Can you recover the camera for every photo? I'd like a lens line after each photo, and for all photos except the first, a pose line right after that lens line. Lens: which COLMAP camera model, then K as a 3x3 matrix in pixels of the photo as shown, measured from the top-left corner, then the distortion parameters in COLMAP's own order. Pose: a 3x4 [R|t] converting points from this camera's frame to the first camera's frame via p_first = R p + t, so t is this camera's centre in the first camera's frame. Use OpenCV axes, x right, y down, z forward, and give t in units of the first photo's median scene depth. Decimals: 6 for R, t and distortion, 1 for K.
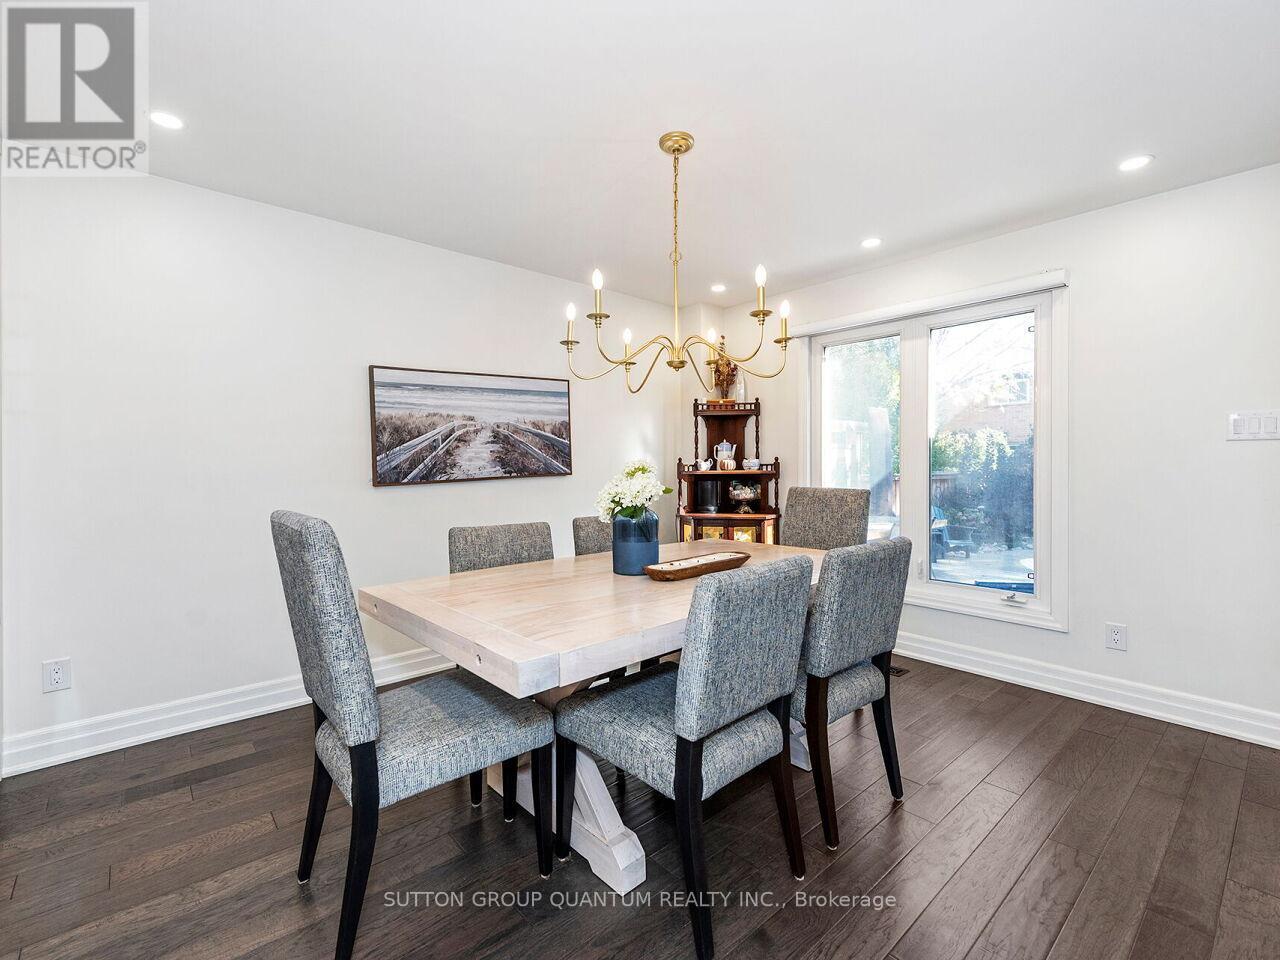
lens RADIAL K [[576.1, 0, 626.9], [0, 576.1, 471.3], [0, 0, 1]] dist [0.016935, -0.002366]
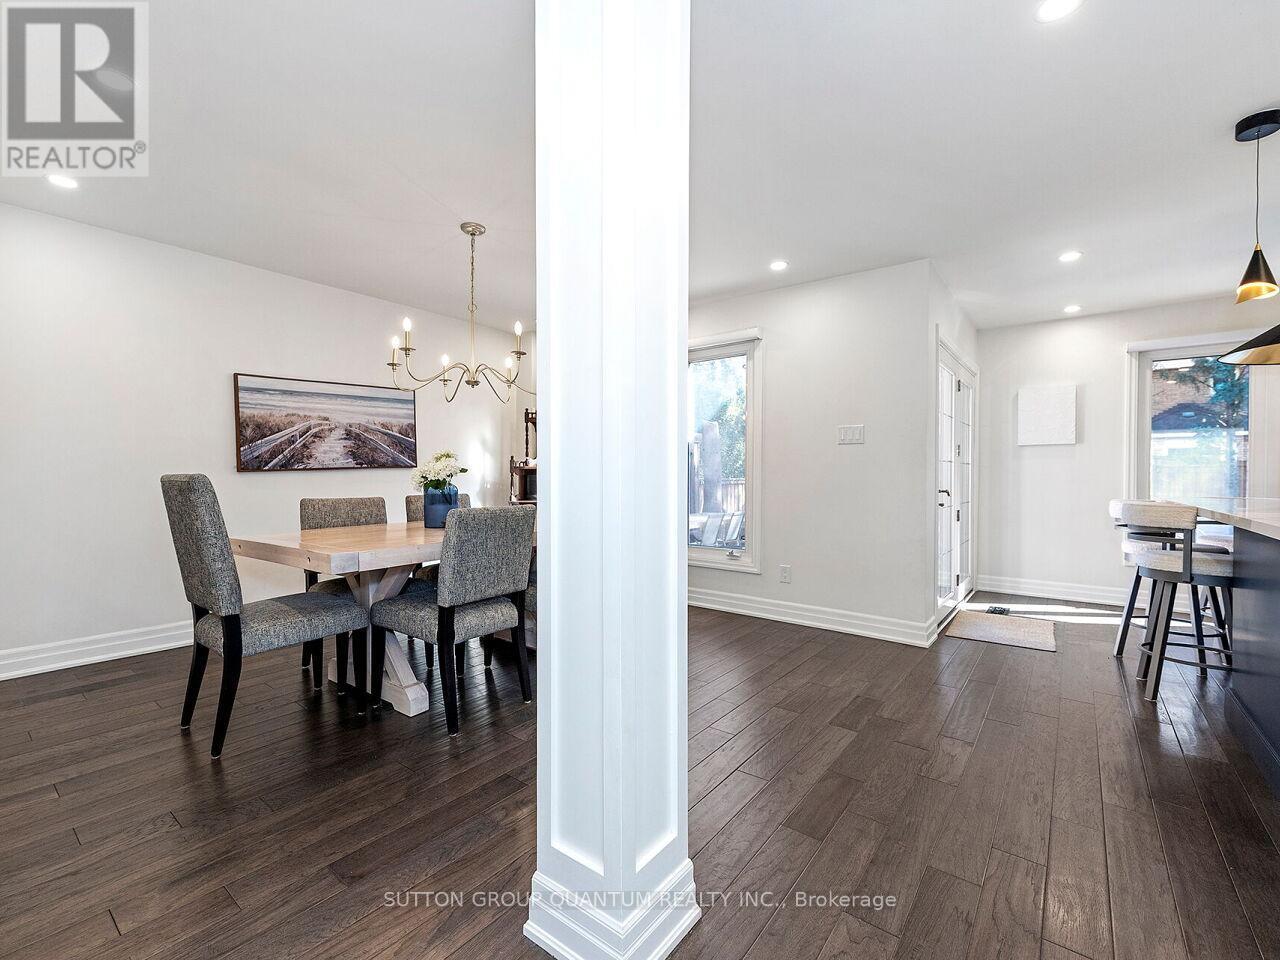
lens RADIAL K [[576.1, 0, 626.2], [0, 576.1, 484.6], [0, 0, 1]] dist [0.016935, -0.002366]
pose [[0.984117, 0.003764, 0.177481, 0.153691], [-0.004594, 0.999980, 0.004270, 0.043589], [-0.177461, -0.005018, 0.984115, -0.355951]]
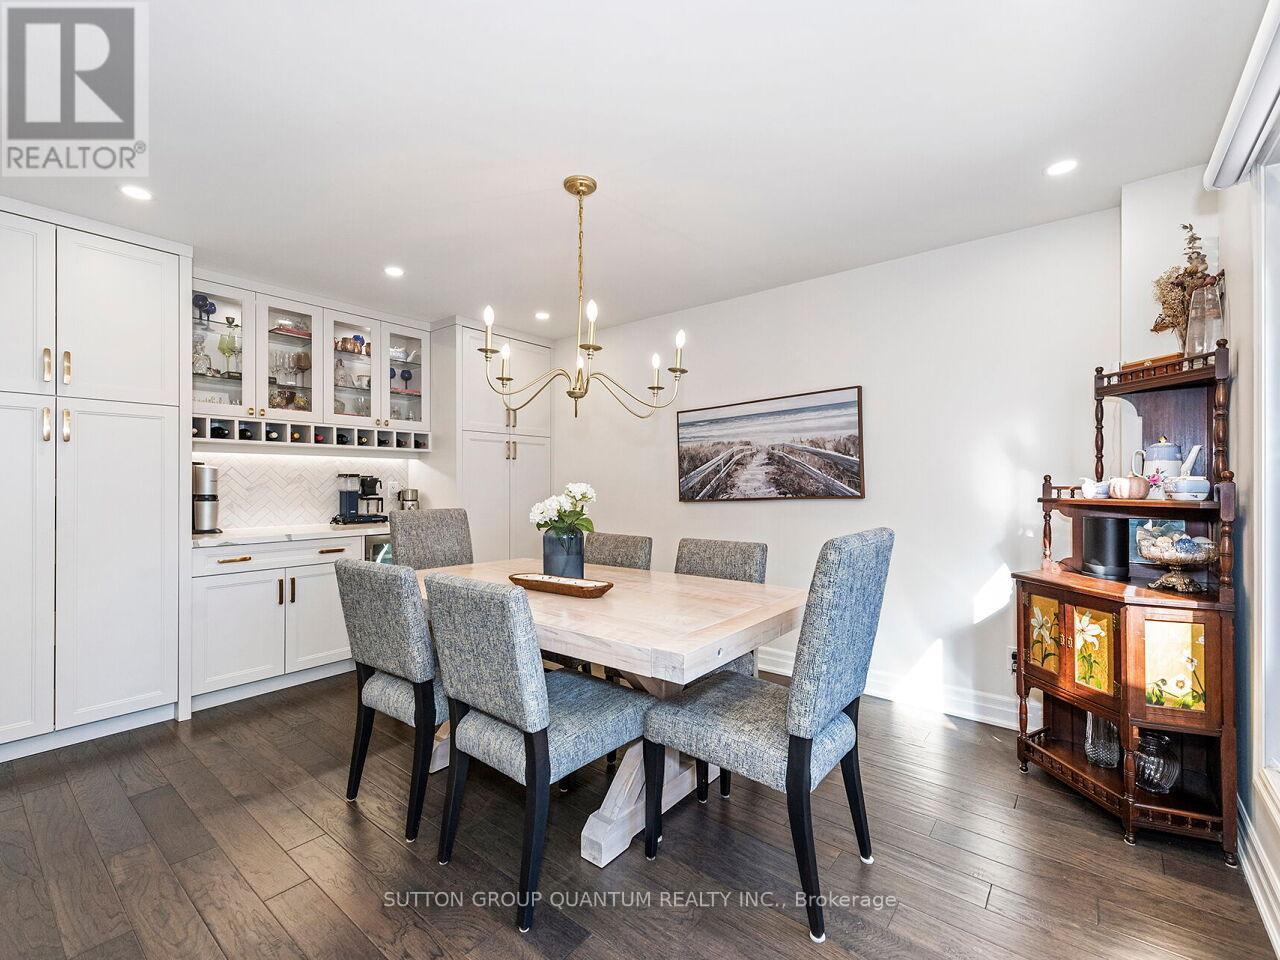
lens RADIAL K [[576.1, 0, 638.7], [0, 576.1, 481.7], [0, 0, 1]] dist [0.016935, -0.002366]
pose [[0.166011, 0.001397, -0.986123, 0.844046], [-0.005649, 0.999984, 0.000466, -0.019910], [0.986108, 0.005494, 0.166016, 0.671569]]
